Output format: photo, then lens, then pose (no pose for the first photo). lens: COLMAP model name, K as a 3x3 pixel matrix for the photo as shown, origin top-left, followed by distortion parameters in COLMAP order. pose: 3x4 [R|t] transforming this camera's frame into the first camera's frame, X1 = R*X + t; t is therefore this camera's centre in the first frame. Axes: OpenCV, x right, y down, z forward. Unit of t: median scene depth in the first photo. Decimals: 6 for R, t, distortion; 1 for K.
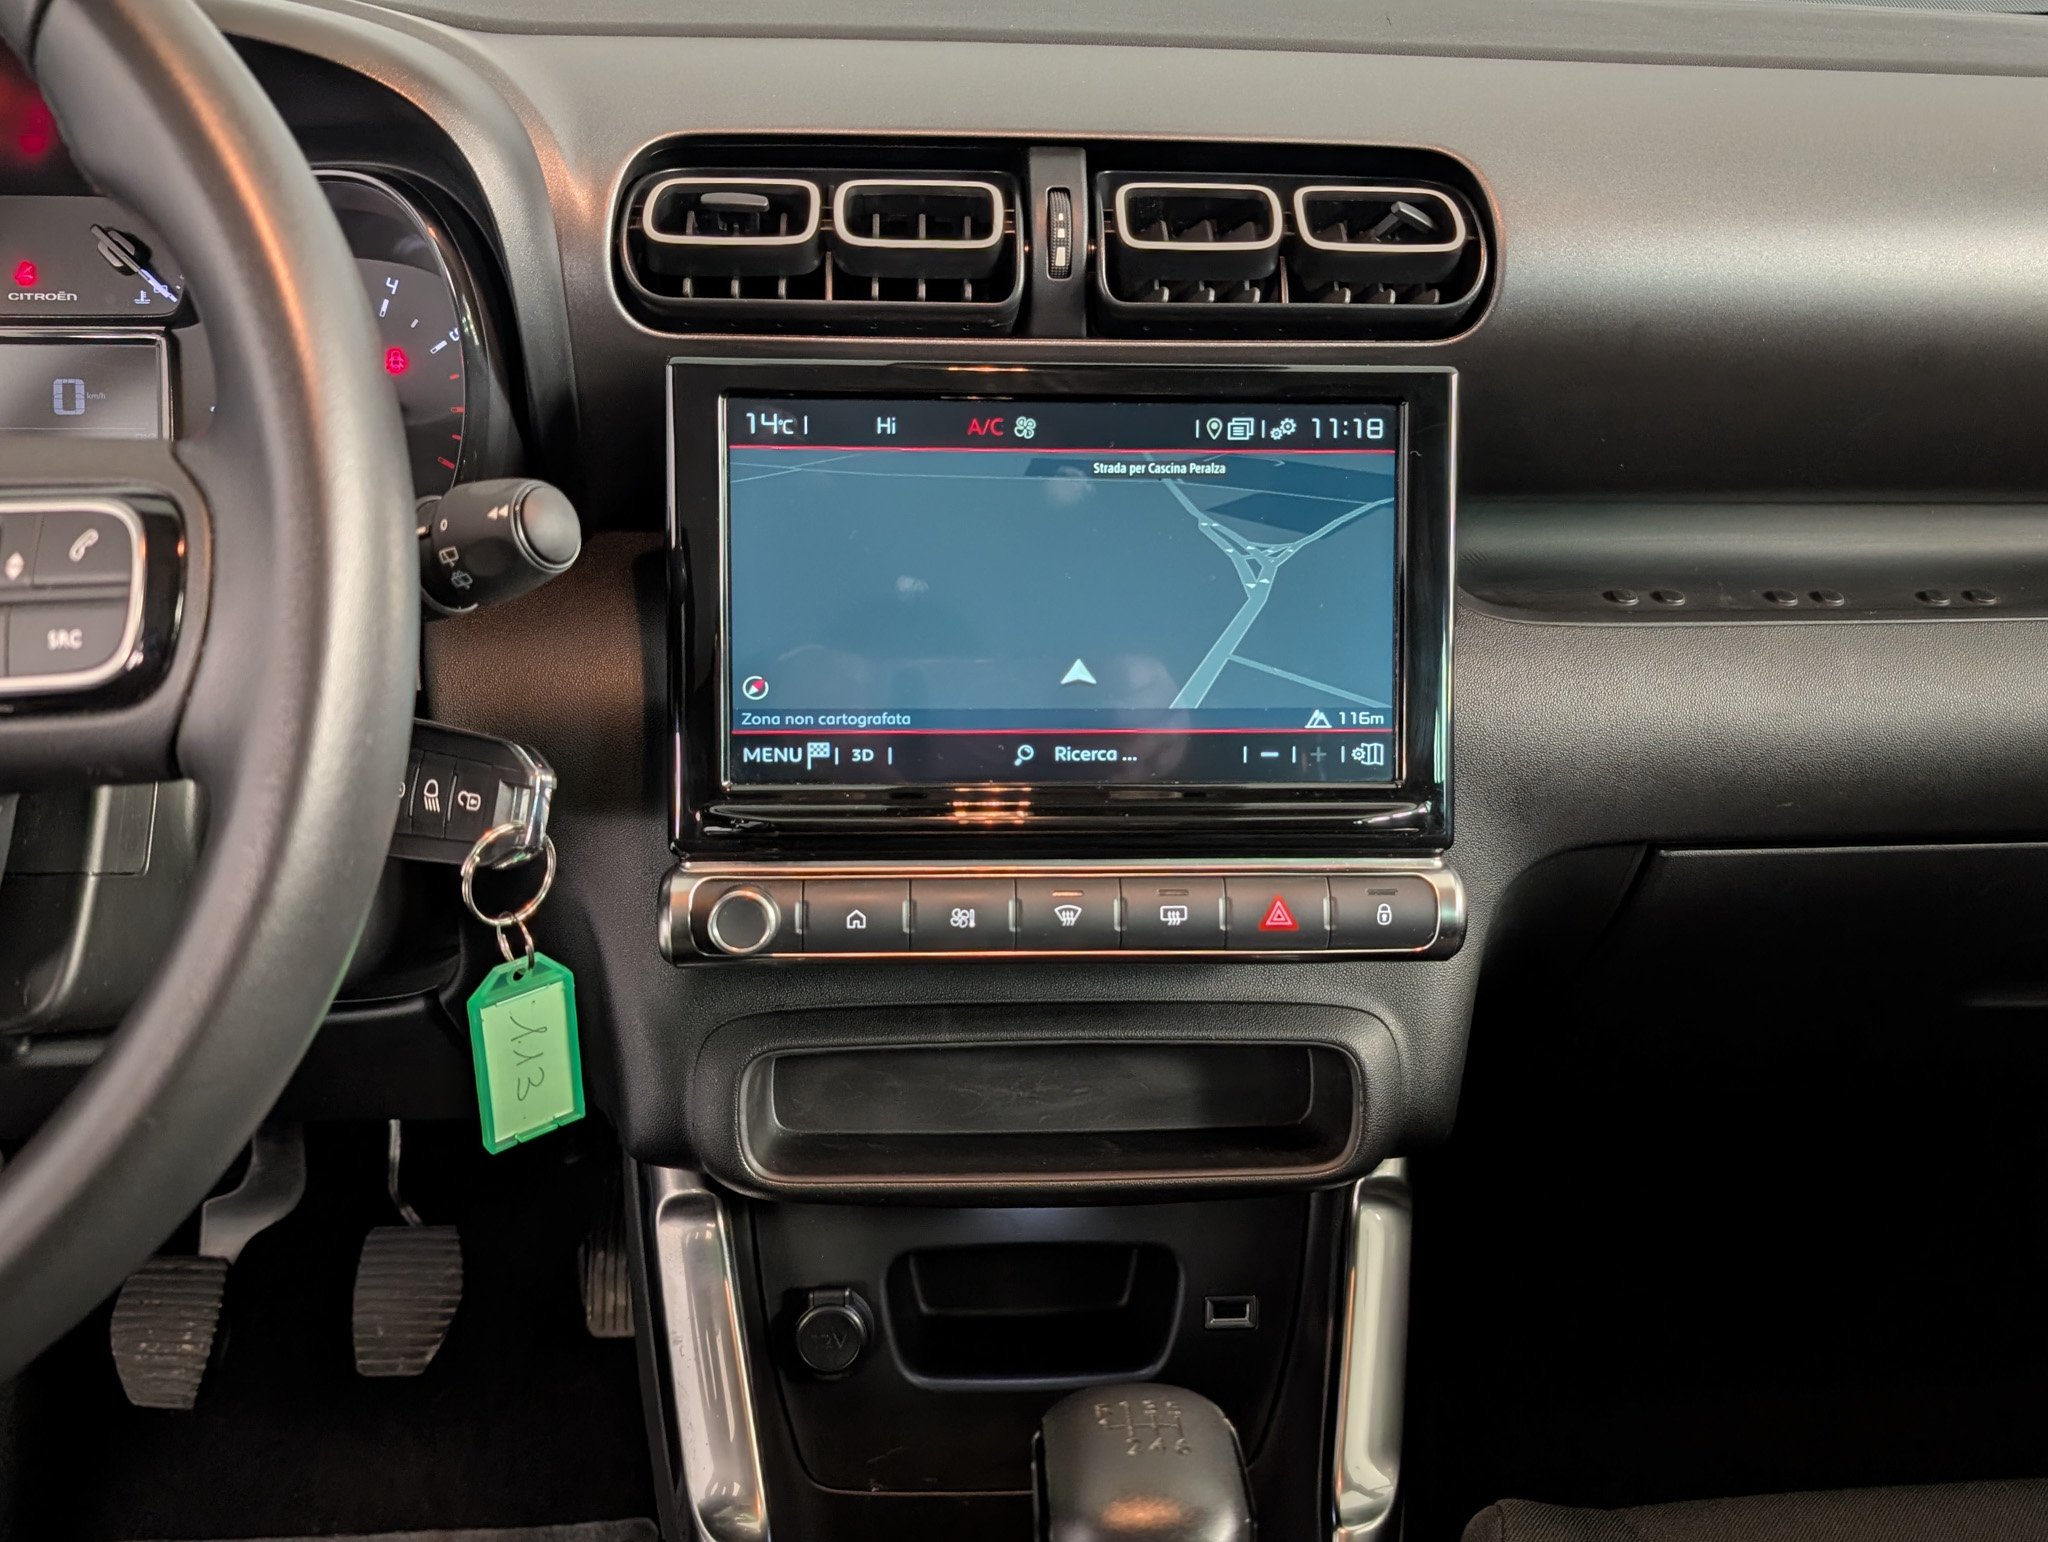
lens RADIAL K [[1865.2, 0, 1026.7], [0, 1865.2, 733.1], [0, 0, 1]] dist [0.018208, 0.002013]
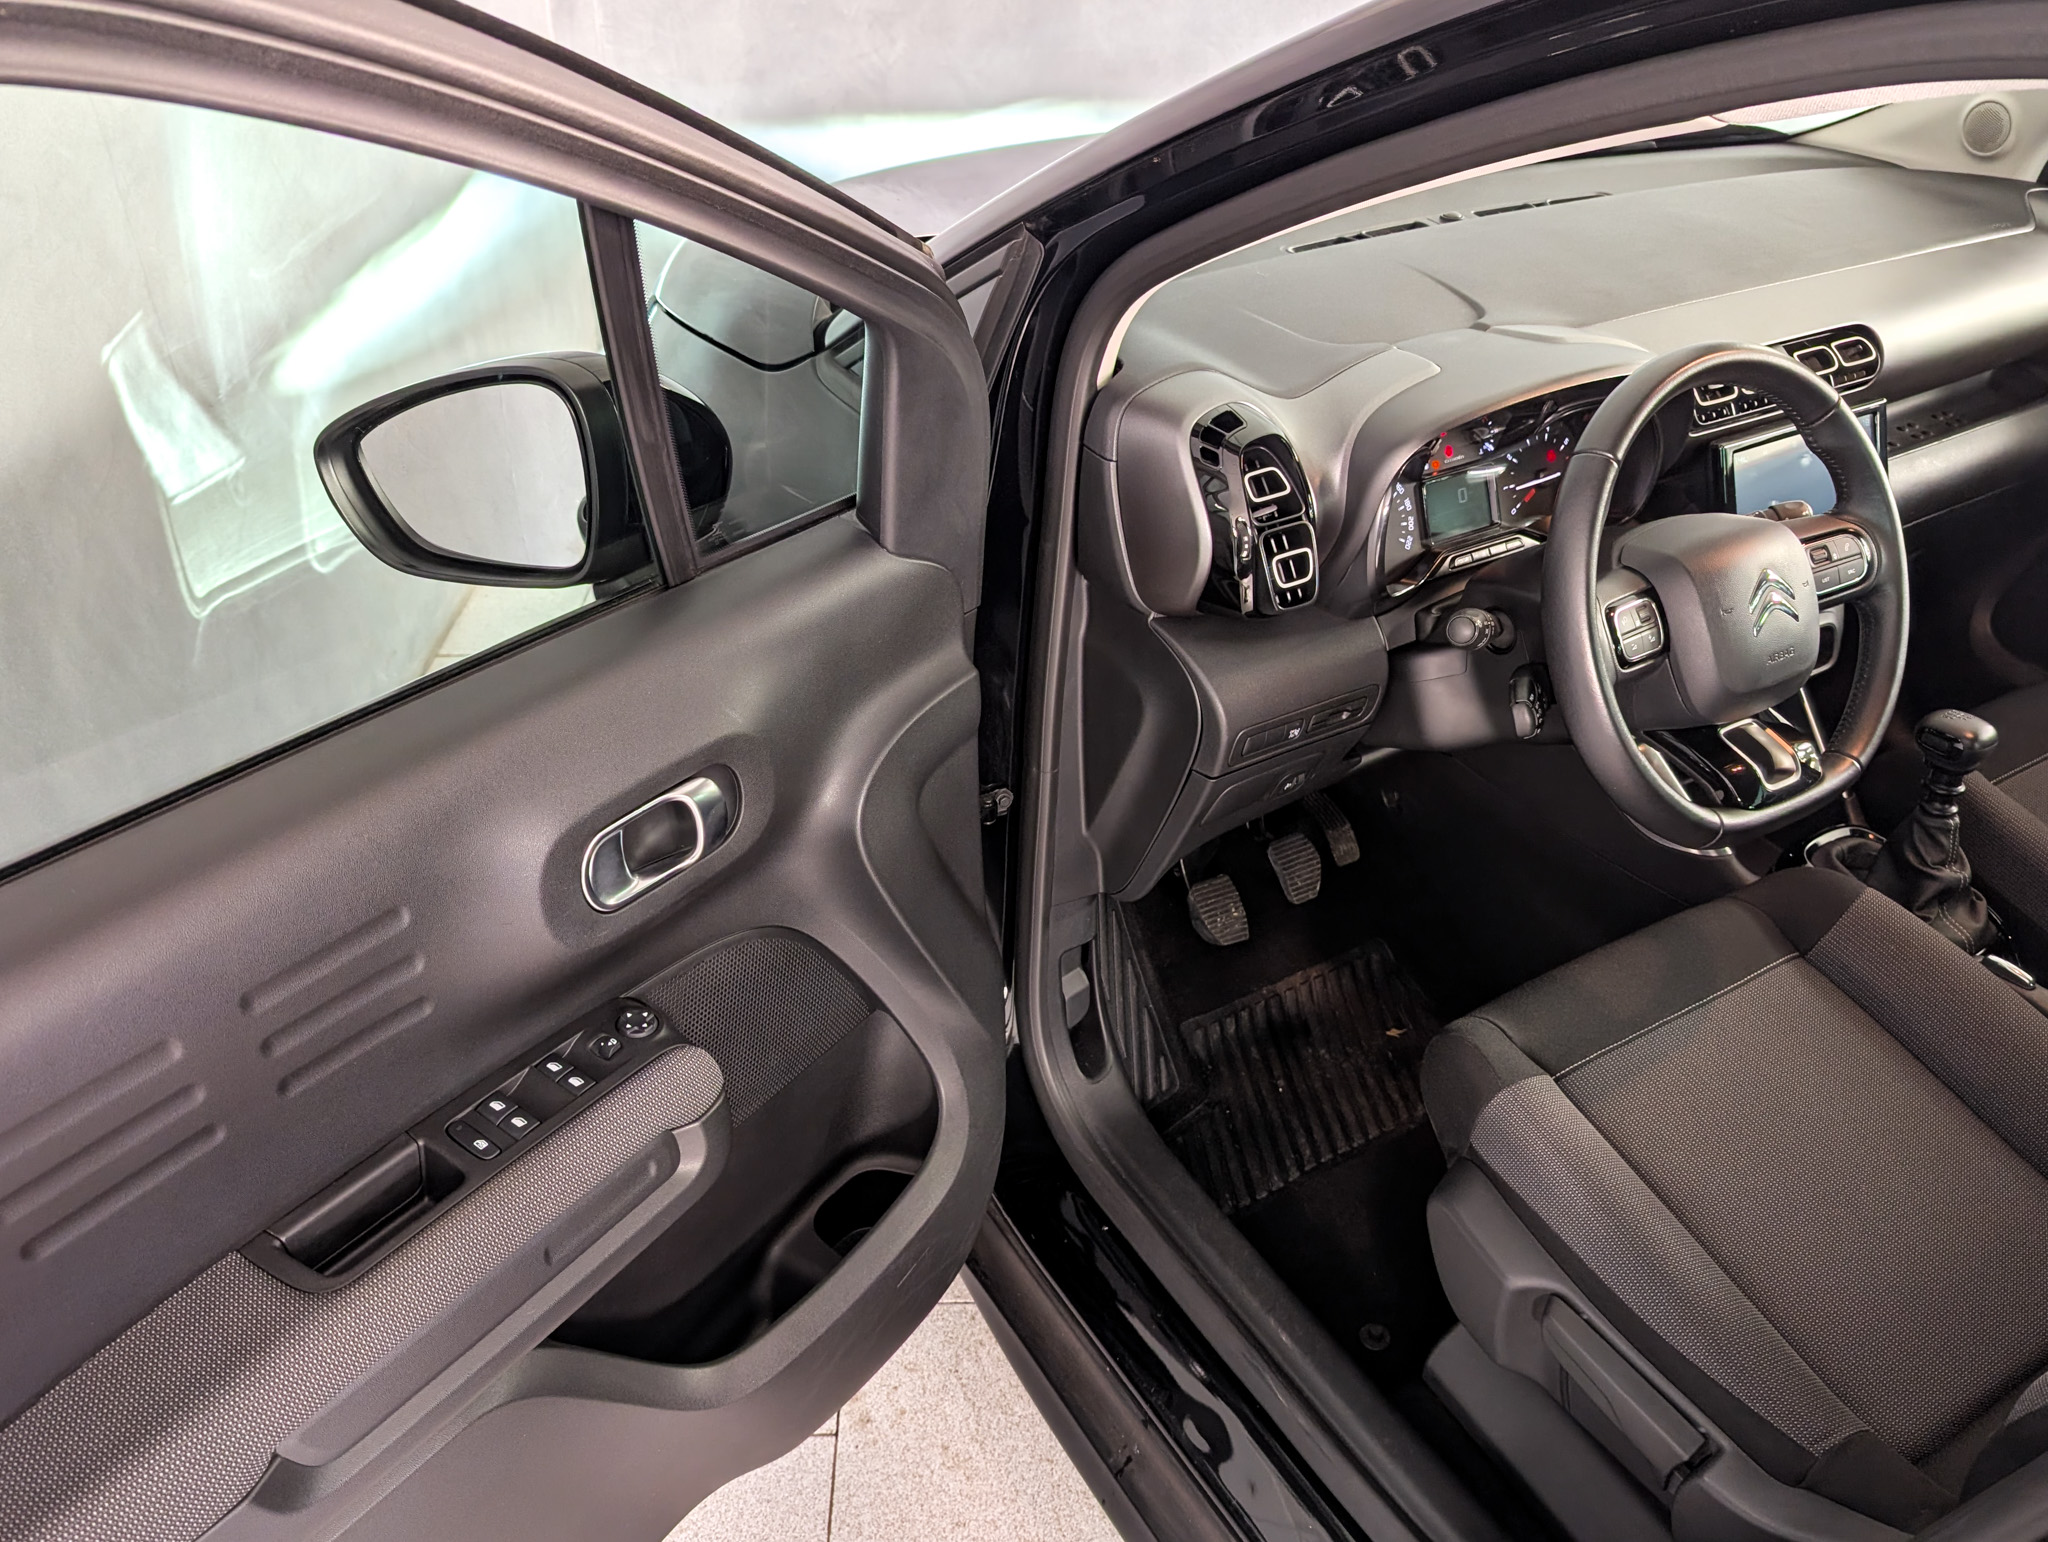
lens RADIAL K [[1555.1, 0, 1045.5], [0, 1555.1, 795.8], [0, 0, 1]] dist [0.010780, -0.002417]
pose [[0.872734, -0.280059, 0.399879, -2.254023], [0.192042, 0.950000, 0.246209, -0.483800], [-0.448838, -0.138082, 0.882880, -0.780653]]
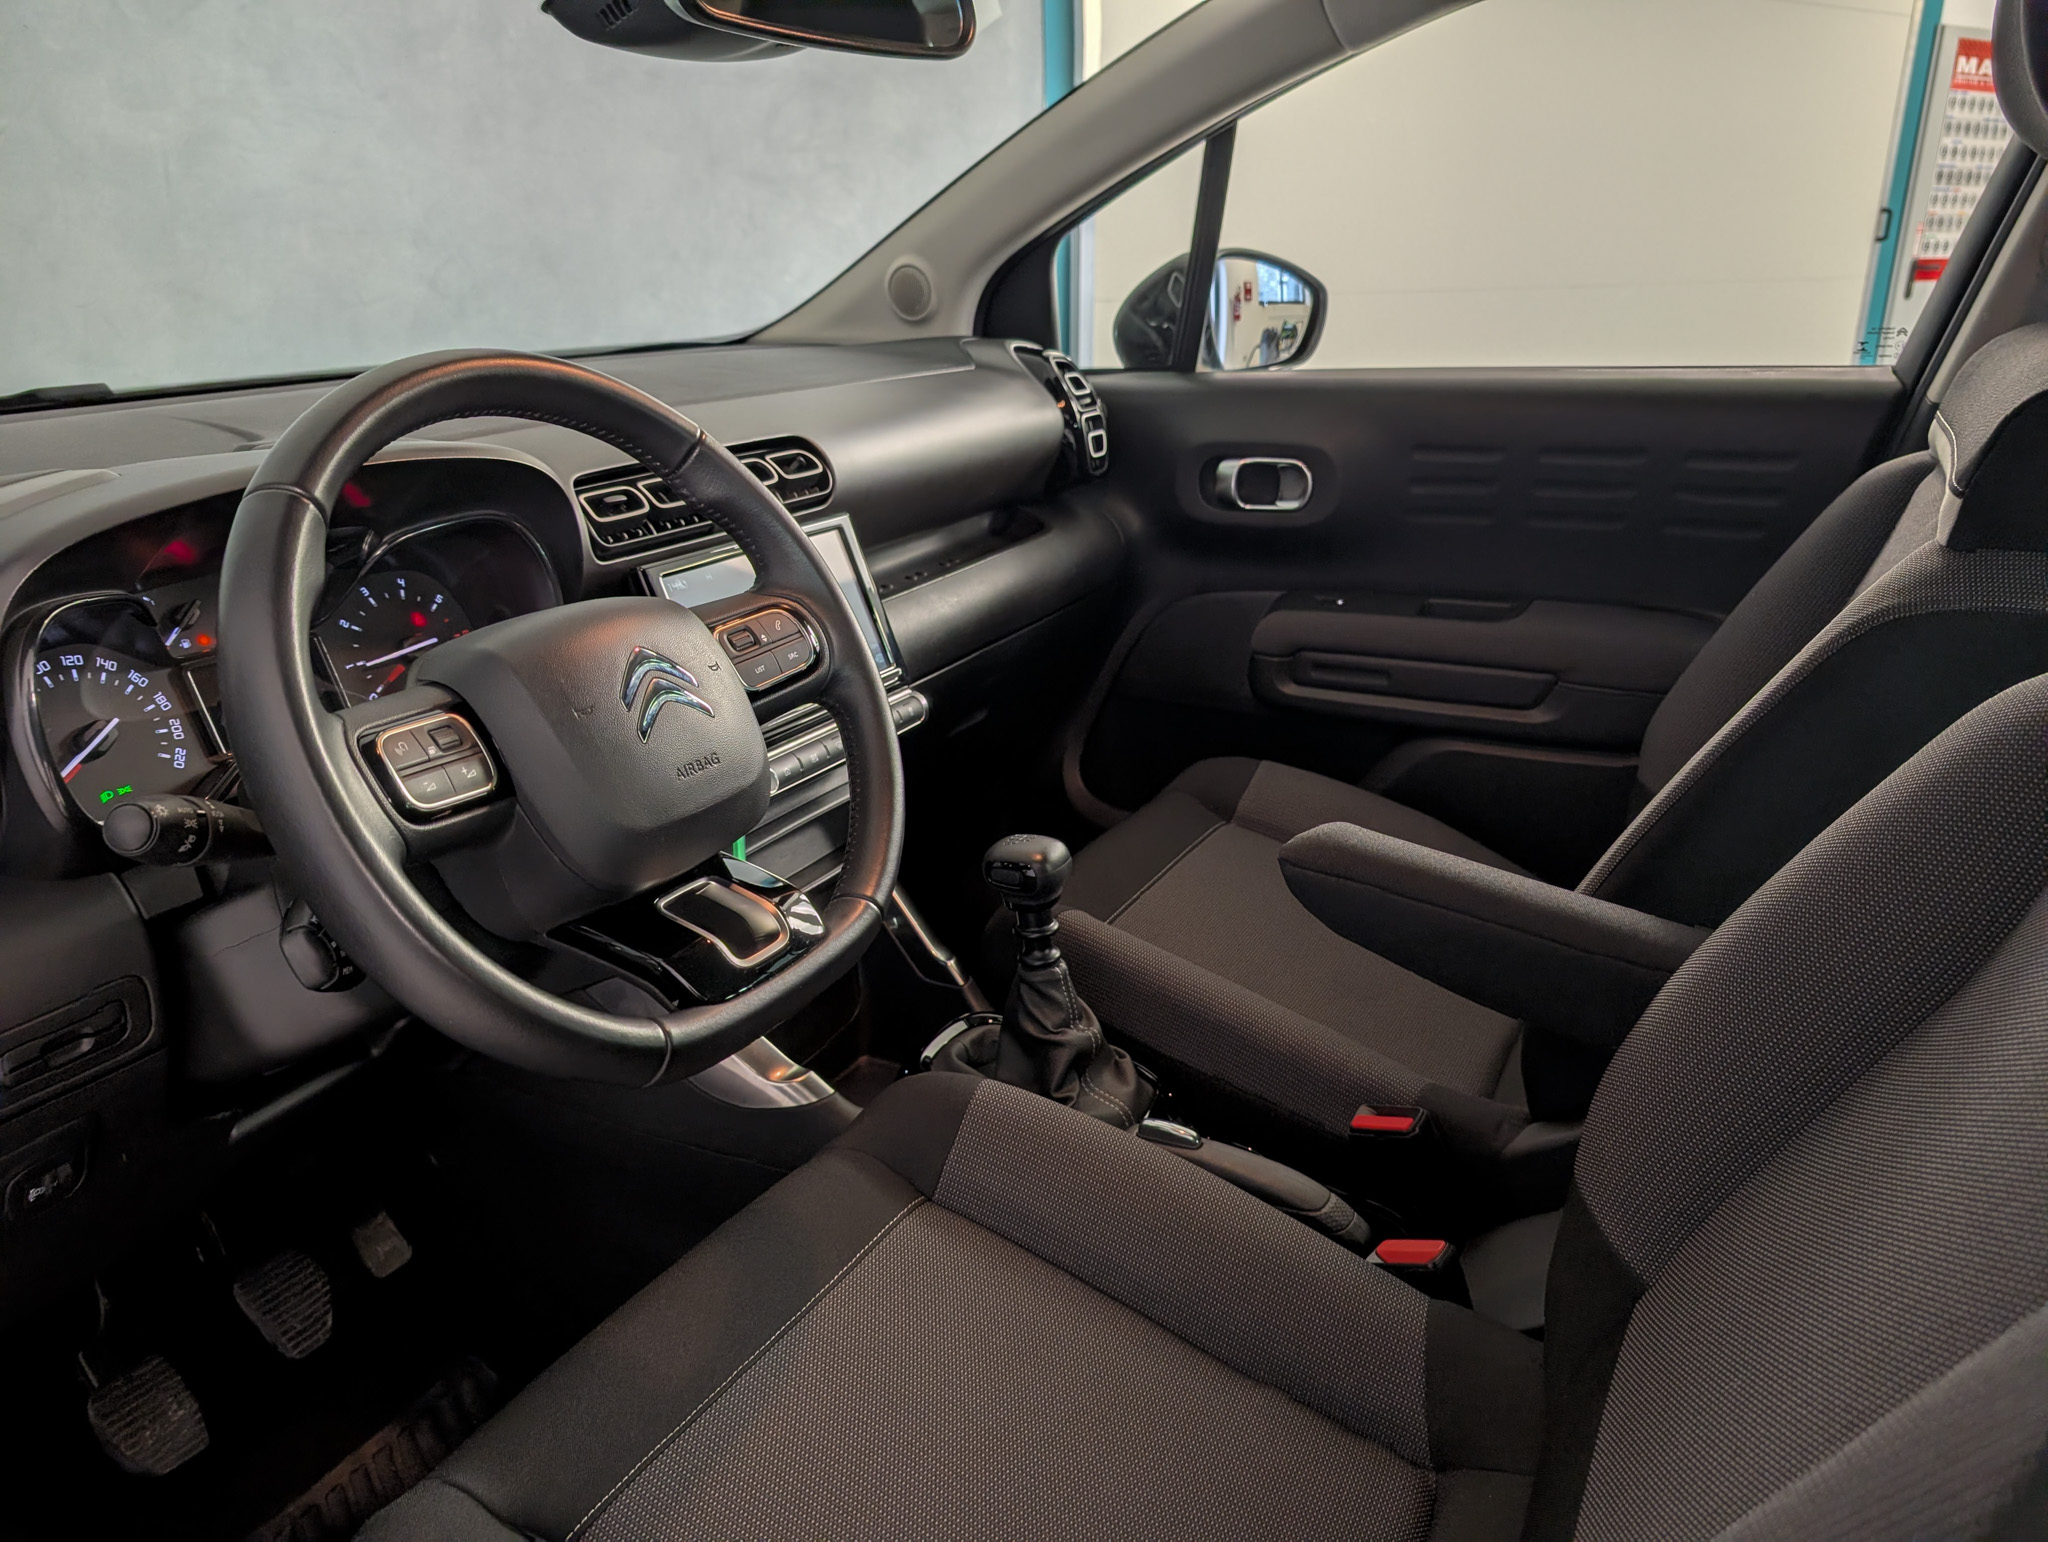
lens RADIAL K [[1483.6, 0, 1024.0], [0, 1483.6, 771.0], [0, 0, 1]] dist [0.001497, -0.007703]
pose [[0.532020, -0.312458, 0.786972, -1.413415], [0.361355, 0.924320, 0.122702, -0.024449], [-0.765753, 0.219096, 0.604665, -0.384410]]
